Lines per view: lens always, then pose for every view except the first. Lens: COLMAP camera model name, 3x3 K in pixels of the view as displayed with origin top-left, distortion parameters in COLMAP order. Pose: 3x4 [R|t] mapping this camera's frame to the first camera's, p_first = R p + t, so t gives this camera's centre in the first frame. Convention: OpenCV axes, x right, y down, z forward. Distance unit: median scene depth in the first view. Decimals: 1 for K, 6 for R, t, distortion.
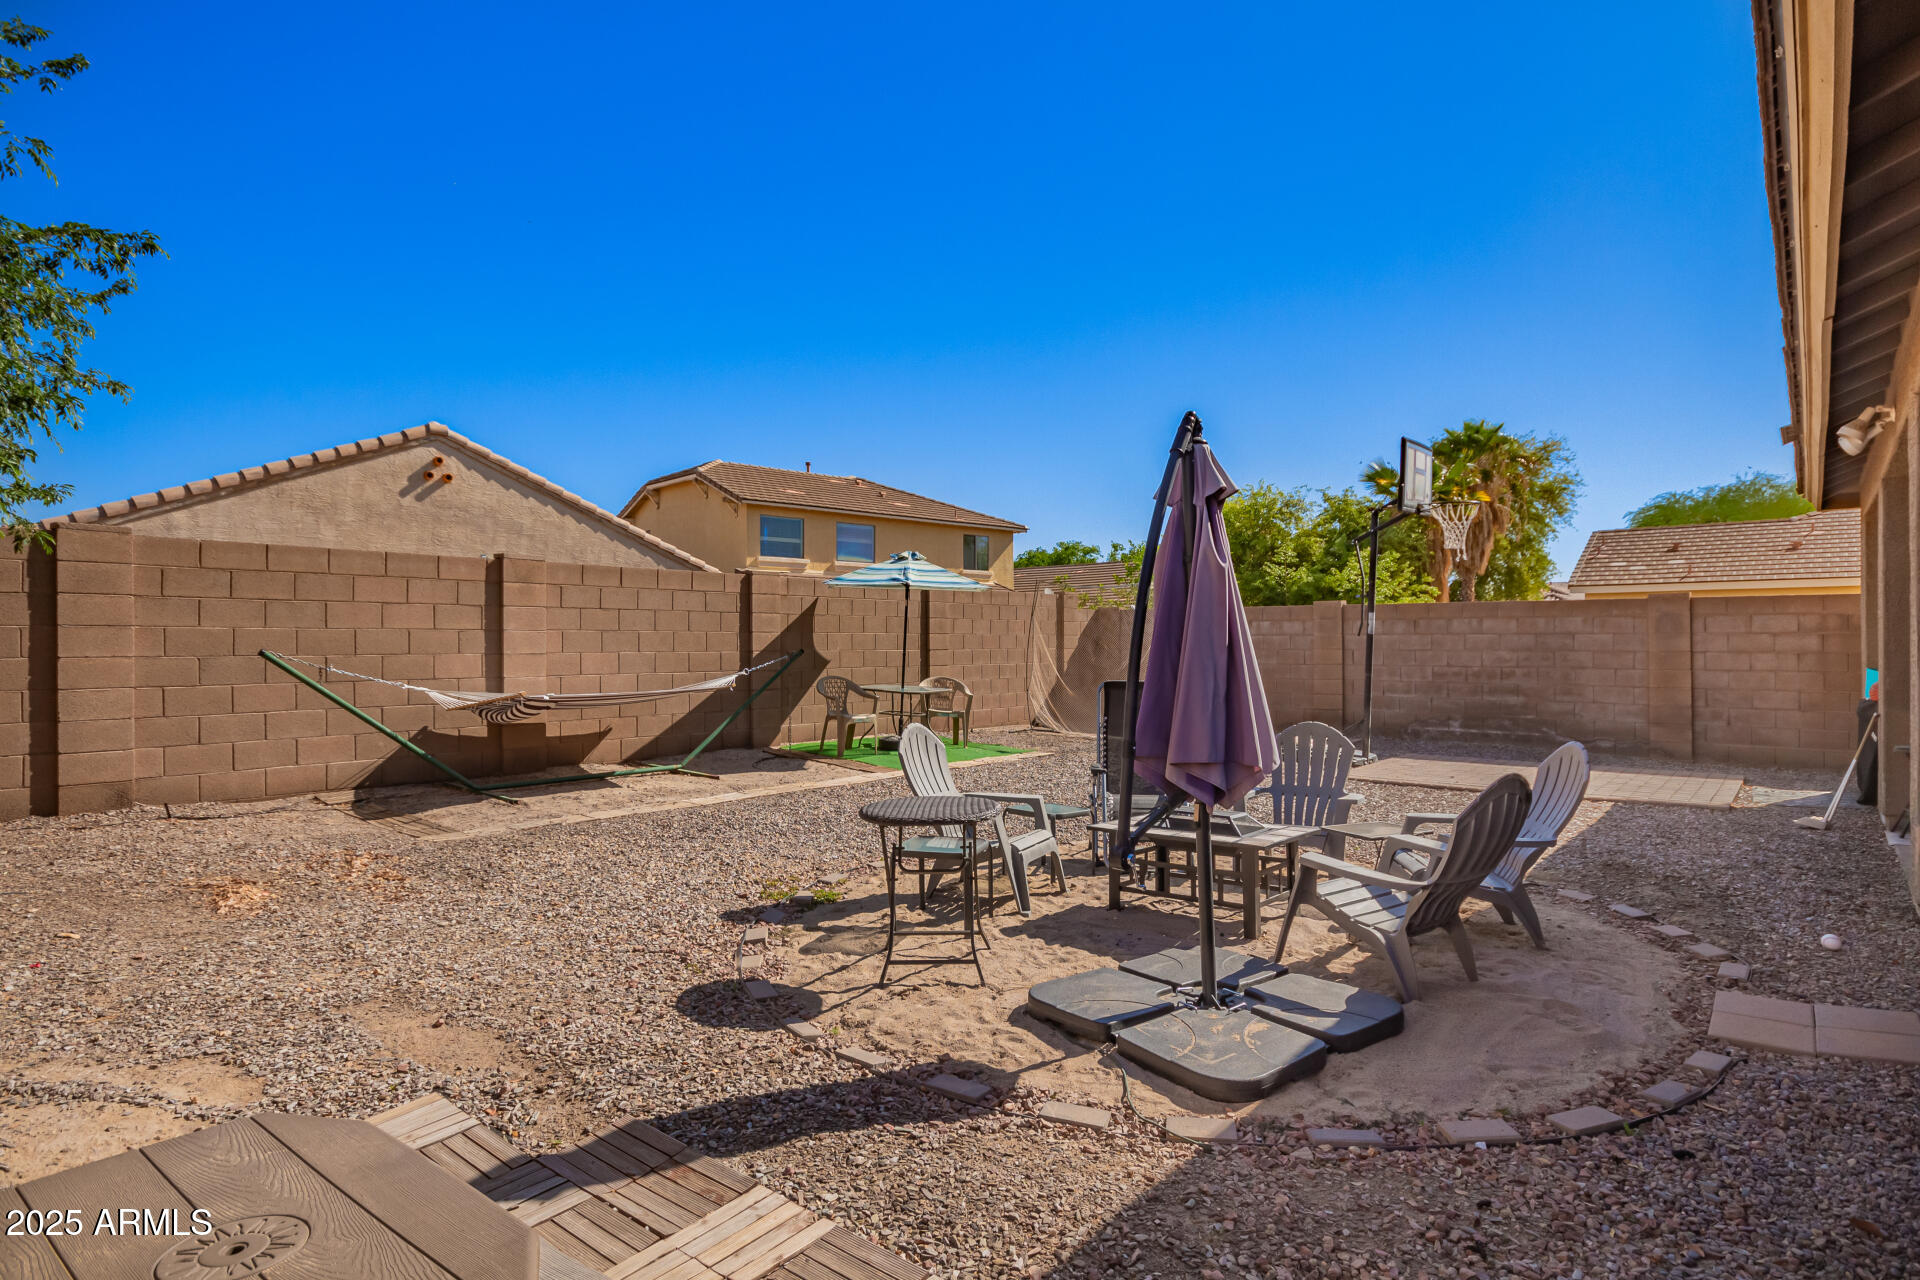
lens RADIAL K [[1043.9, 0, 965.7], [0, 1043.9, 648.9], [0, 0, 1]] dist [0.005280, 0.001166]
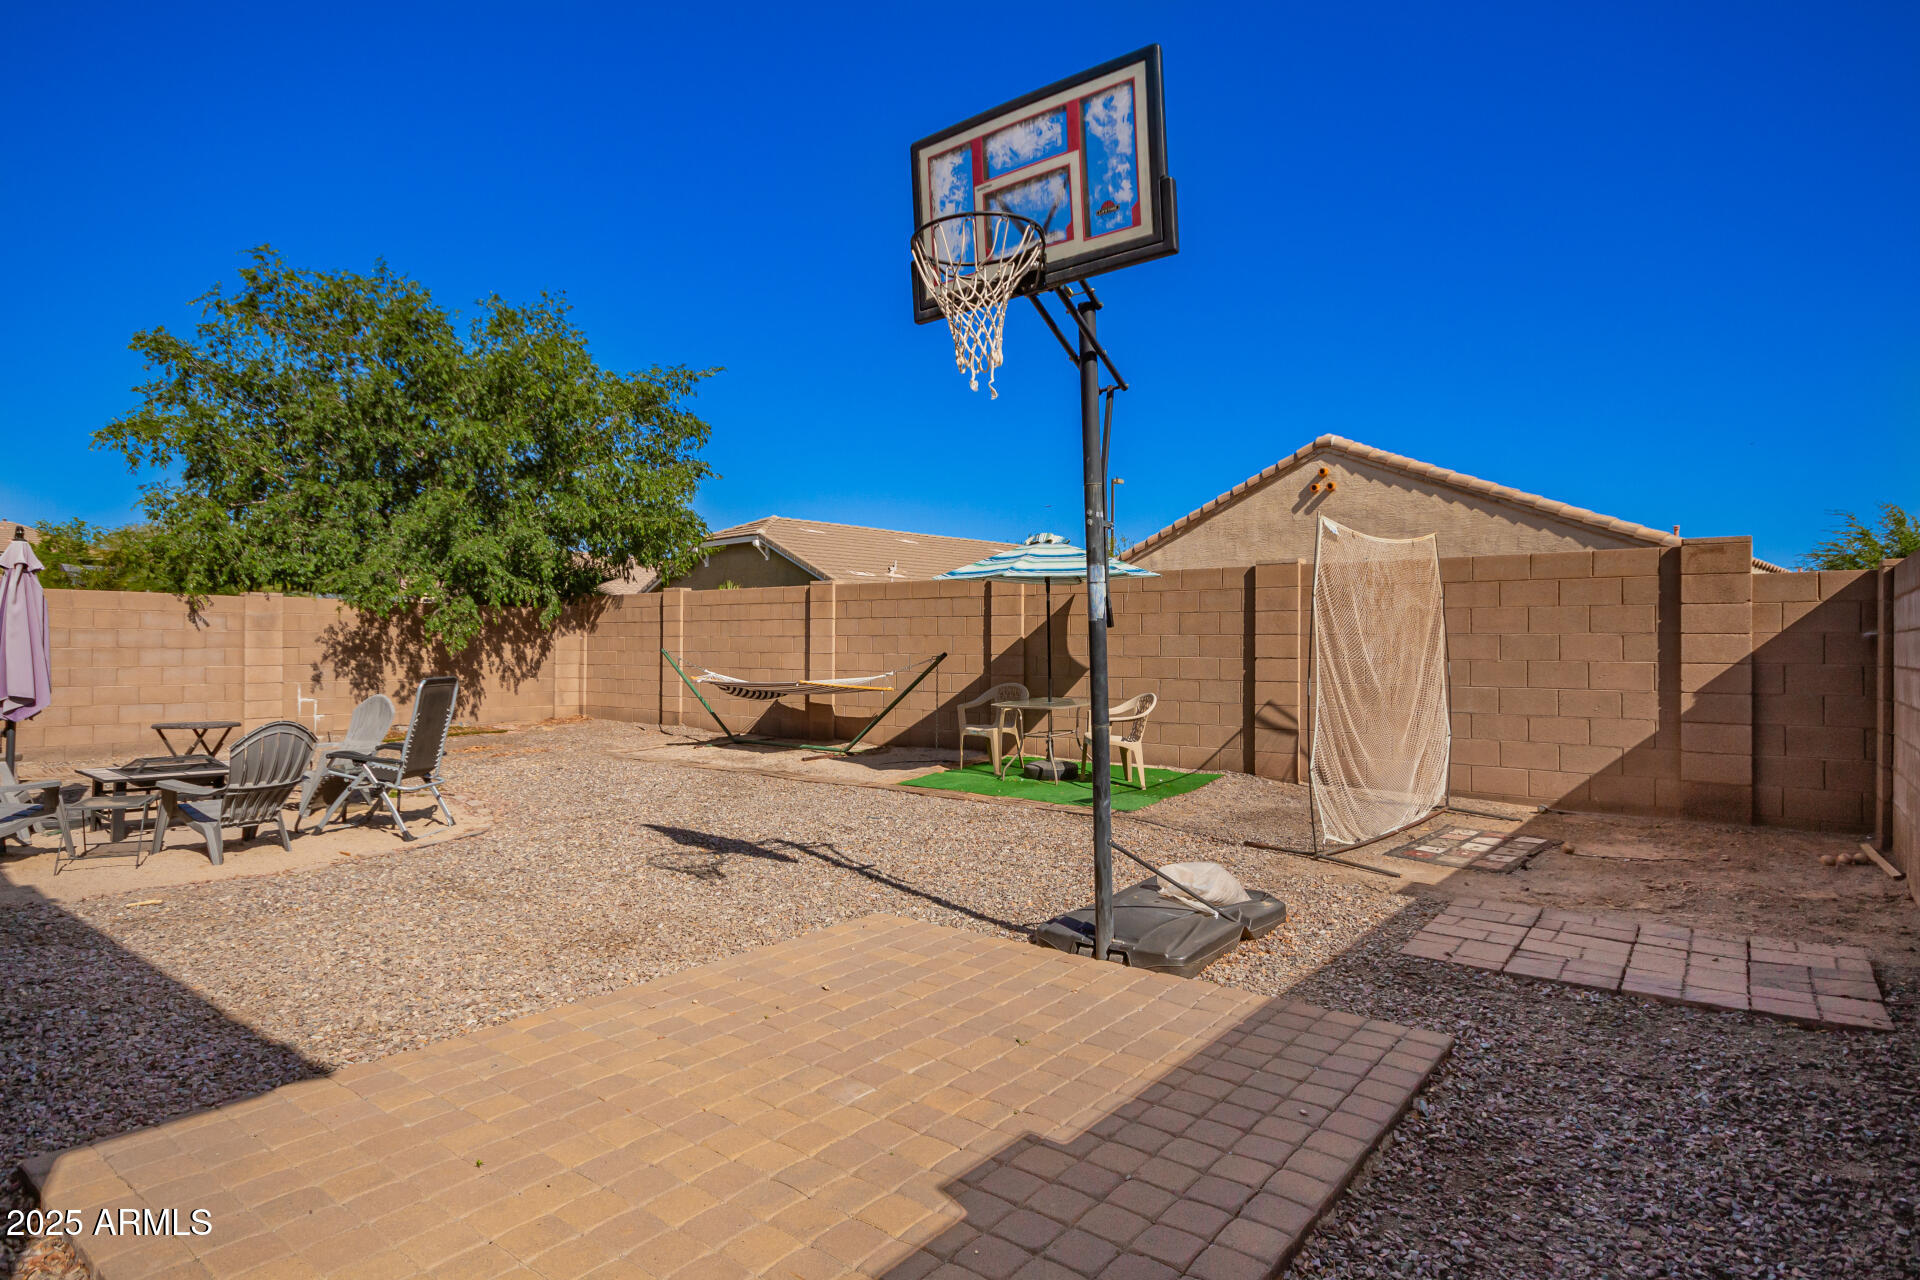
lens RADIAL K [[1043.9, 0, 965.7], [0, 1043.9, 648.9], [0, 0, 1]] dist [0.005280, 0.001166]
pose [[0.002566, 0.002919, -0.999992, 0.661363], [-0.013335, 0.999907, 0.002884, -0.005102], [0.999908, 0.013327, 0.002605, 0.818254]]
